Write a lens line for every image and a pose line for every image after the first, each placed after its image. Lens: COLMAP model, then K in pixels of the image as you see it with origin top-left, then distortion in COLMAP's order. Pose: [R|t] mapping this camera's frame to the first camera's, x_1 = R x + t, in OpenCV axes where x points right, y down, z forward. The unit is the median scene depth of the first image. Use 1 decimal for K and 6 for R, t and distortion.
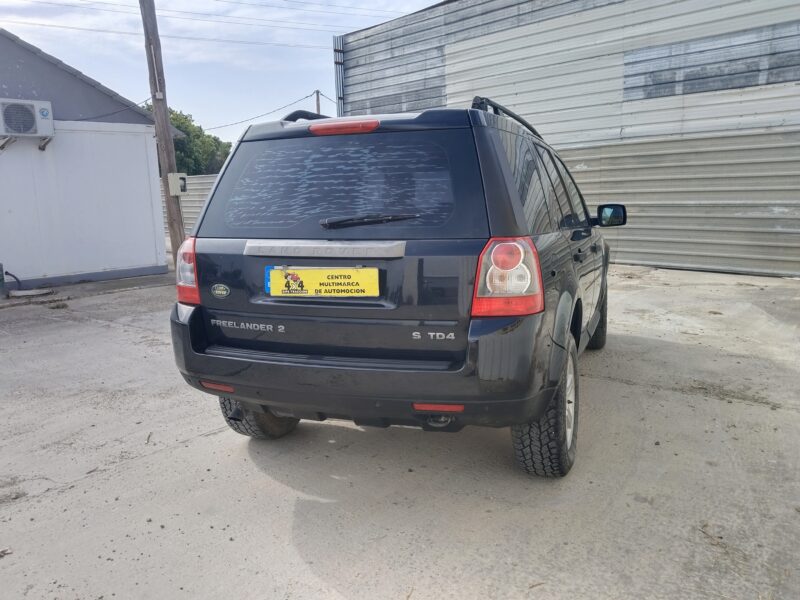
lens RADIAL K [[629.2, 0, 402.4], [0, 629.2, 302.1], [0, 0, 1]] dist [0.002973, -0.009322]
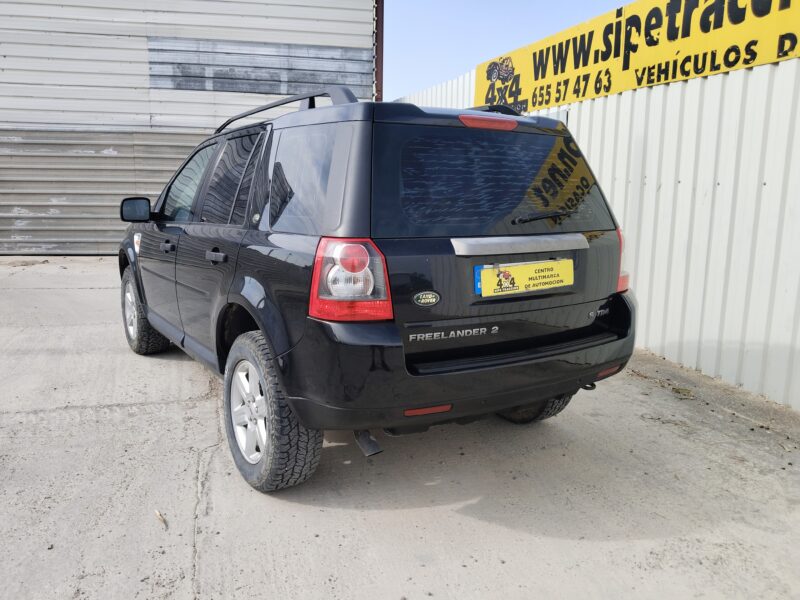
lens RADIAL K [[629.2, 0, 402.4], [0, 629.2, 302.1], [0, 0, 1]] dist [0.002973, -0.009322]
pose [[0.592815, -0.114853, 0.797107, -0.787788], [0.100748, 0.992579, 0.068091, -0.059995], [-0.799012, 0.039941, 0.599987, 0.409246]]
